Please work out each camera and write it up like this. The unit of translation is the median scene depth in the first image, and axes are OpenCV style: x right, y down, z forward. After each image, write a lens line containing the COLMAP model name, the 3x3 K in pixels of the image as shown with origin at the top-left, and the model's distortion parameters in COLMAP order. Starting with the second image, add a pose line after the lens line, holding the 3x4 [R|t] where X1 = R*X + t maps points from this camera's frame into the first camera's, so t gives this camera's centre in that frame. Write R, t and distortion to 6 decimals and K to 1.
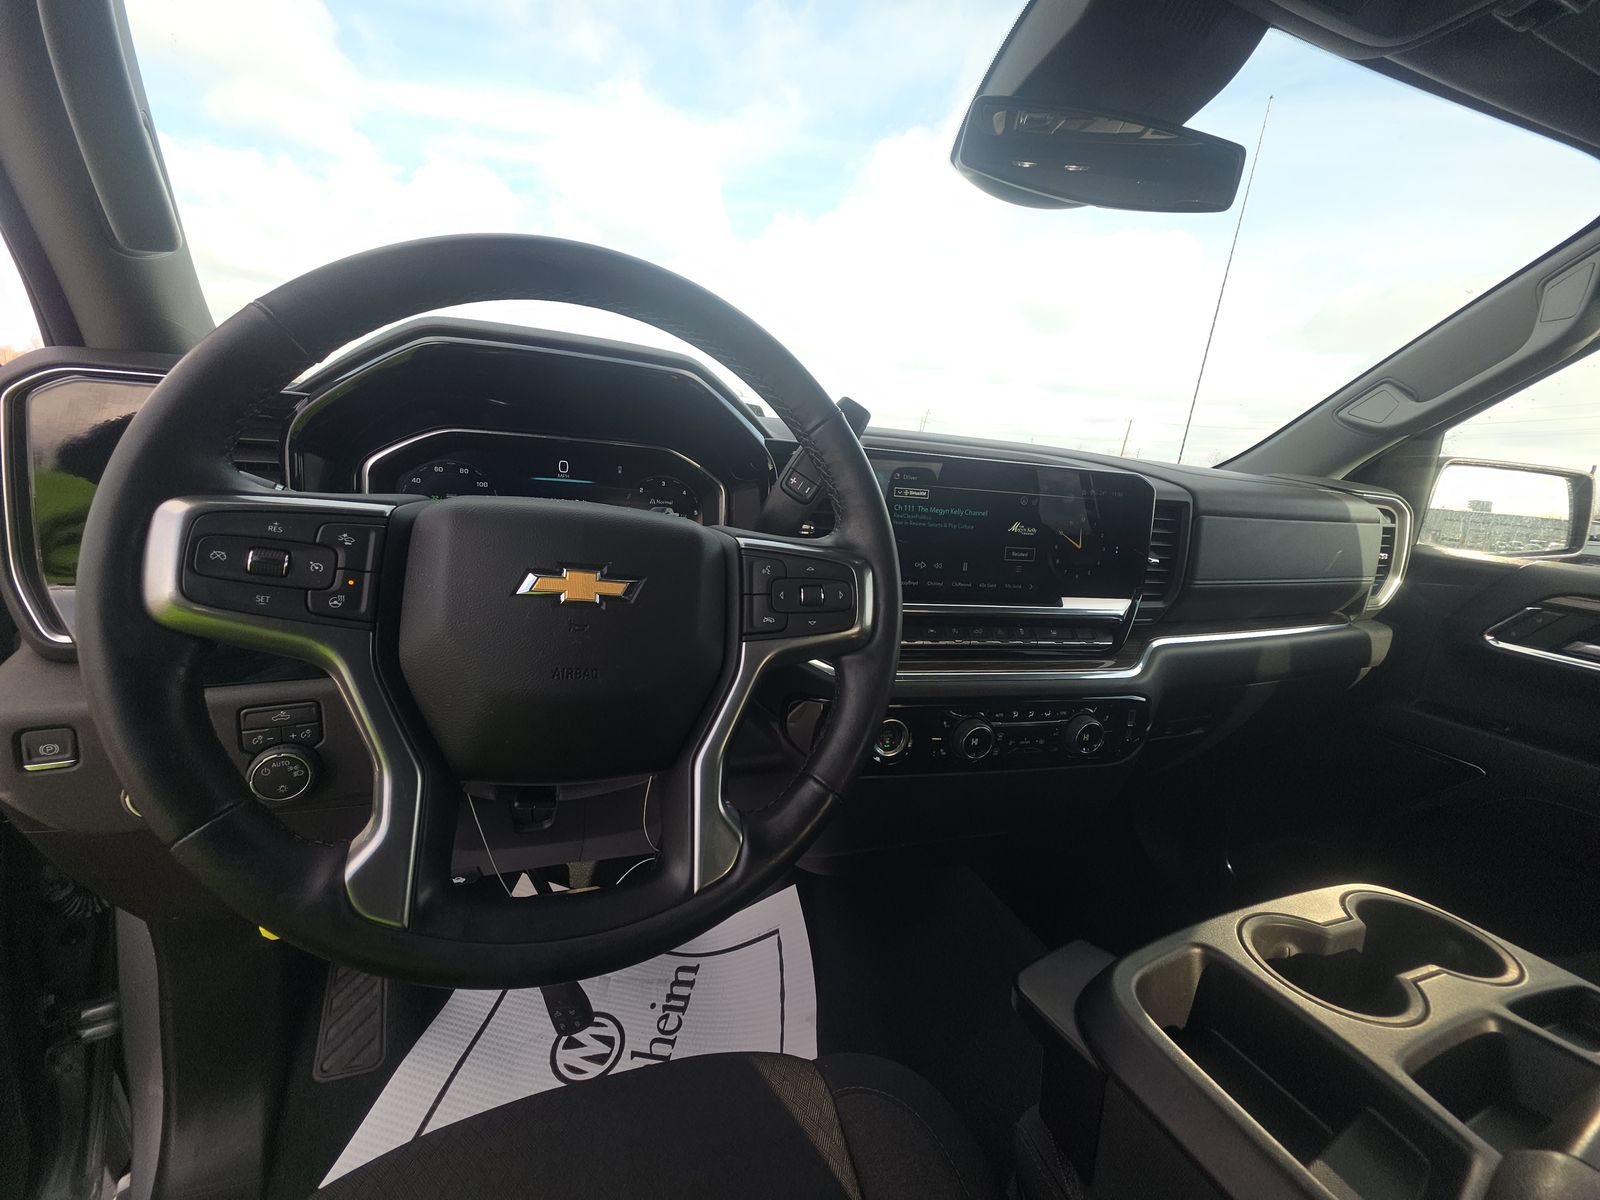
lens RADIAL K [[629.1, 0, 799.4], [0, 629.1, 598.2], [0, 0, 1]] dist [-0.011252, 0.013864]
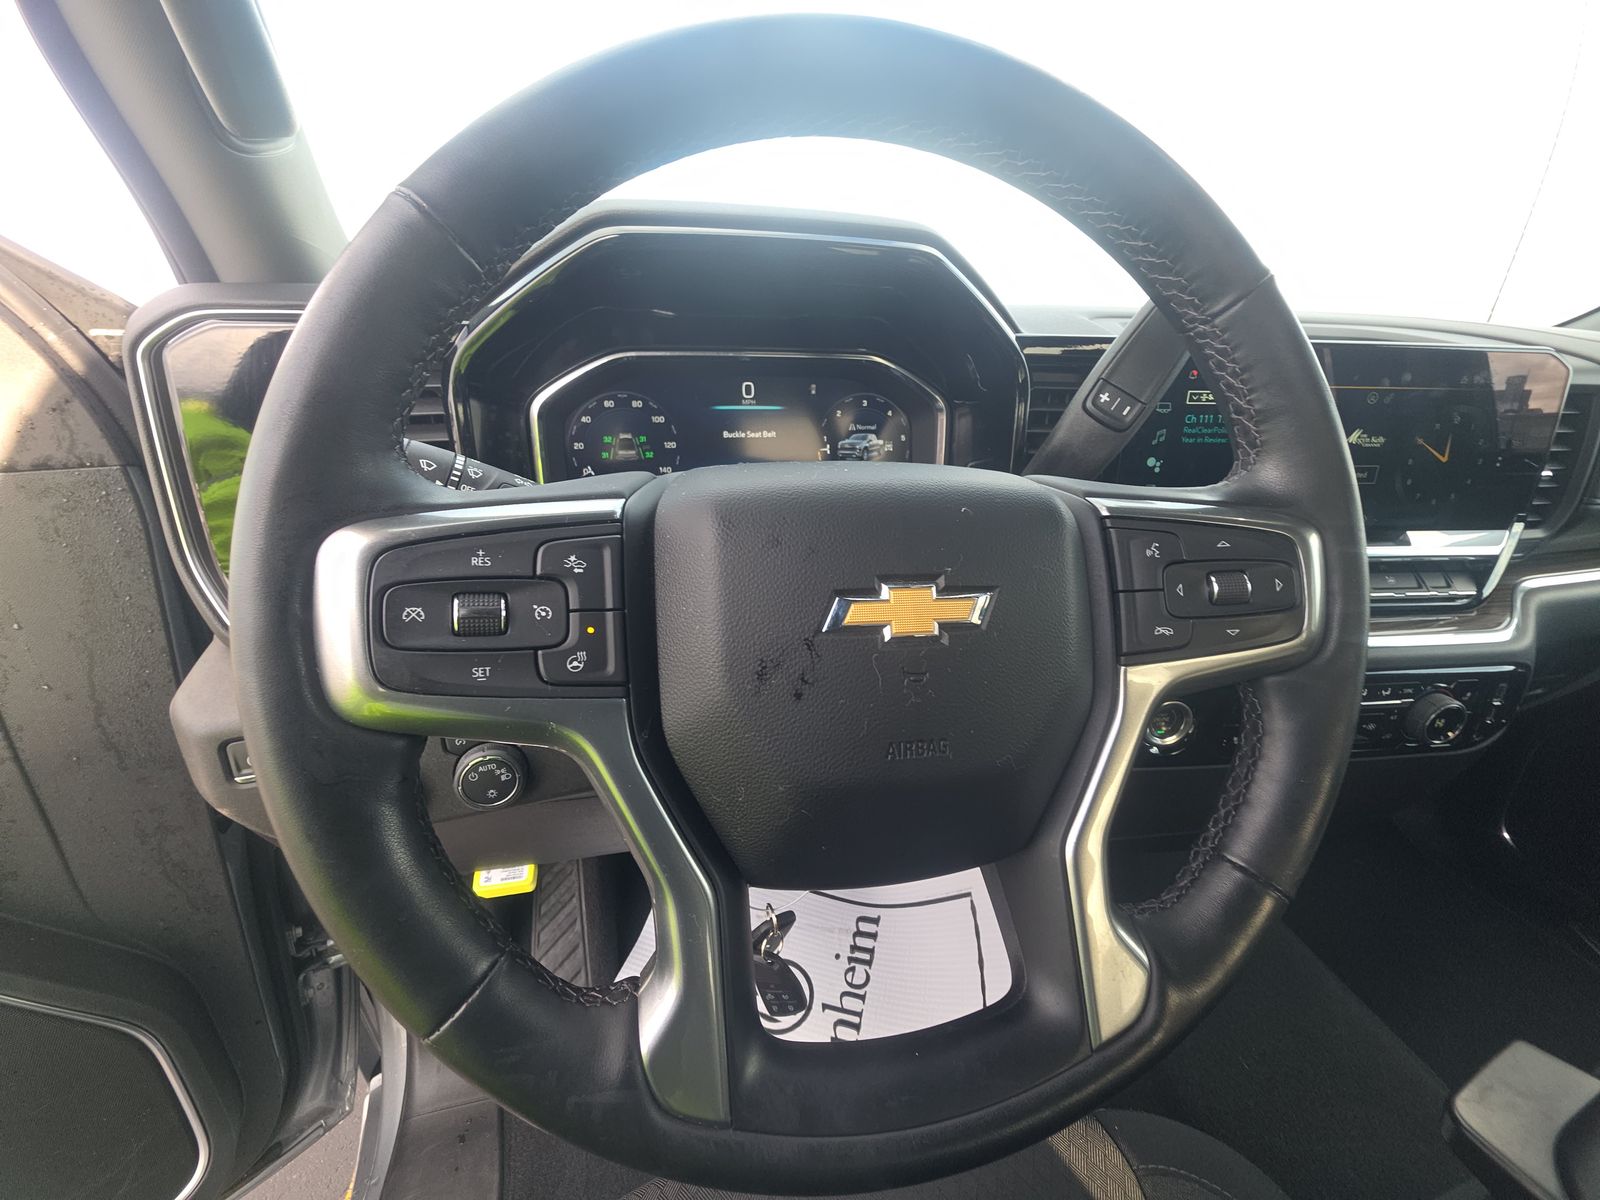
lens RADIAL K [[629.6, 0, 800.0], [0, 629.6, 600.0], [0, 0, 1]] dist [-0.001976, -0.000070]
pose [[0.986029, -0.006578, -0.166445, -0.161544], [0.032651, 0.987468, 0.154403, -0.060509], [0.163343, -0.157681, 0.973887, 0.168202]]
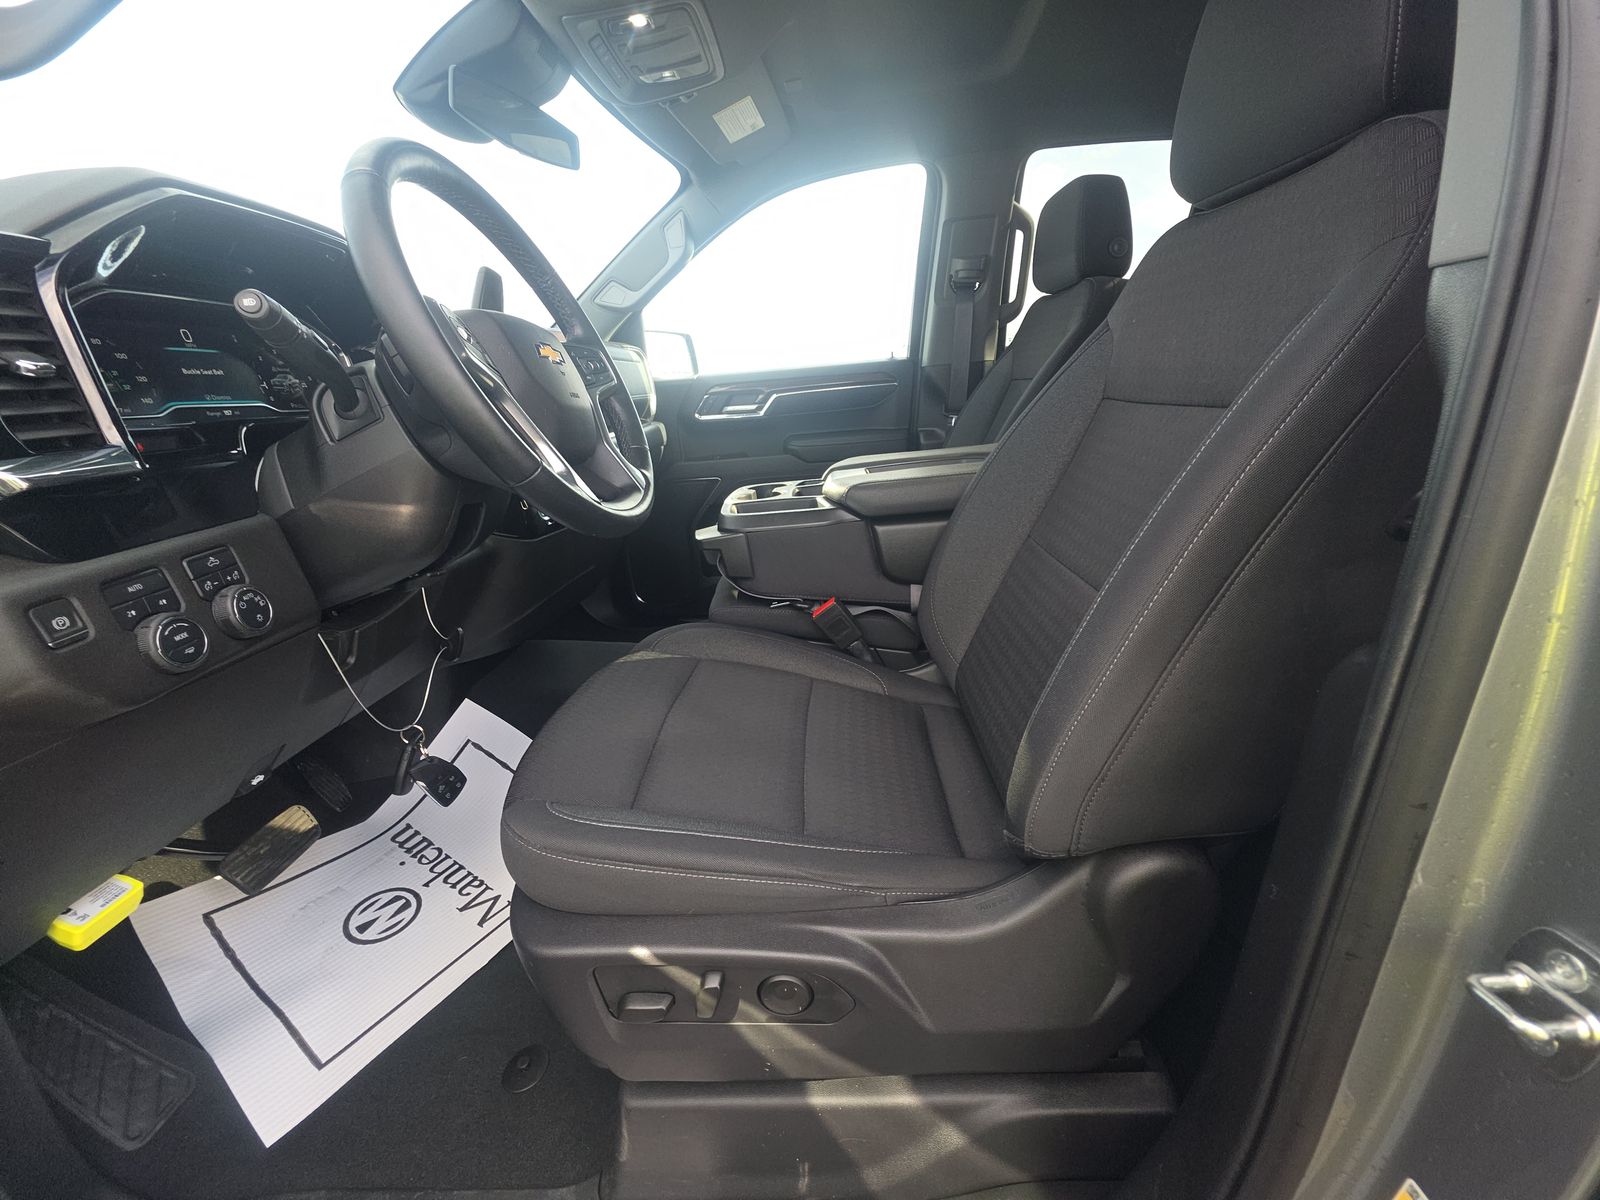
lens RADIAL K [[634.1, 0, 802.7], [0, 634.1, 595.8], [0, 0, 1]] dist [-0.002317, -0.000609]
pose [[0.412869, -0.387374, 0.824306, -0.868525], [0.289848, 0.913875, 0.284289, 0.148229], [-0.863439, 0.121549, 0.489590, -0.249276]]
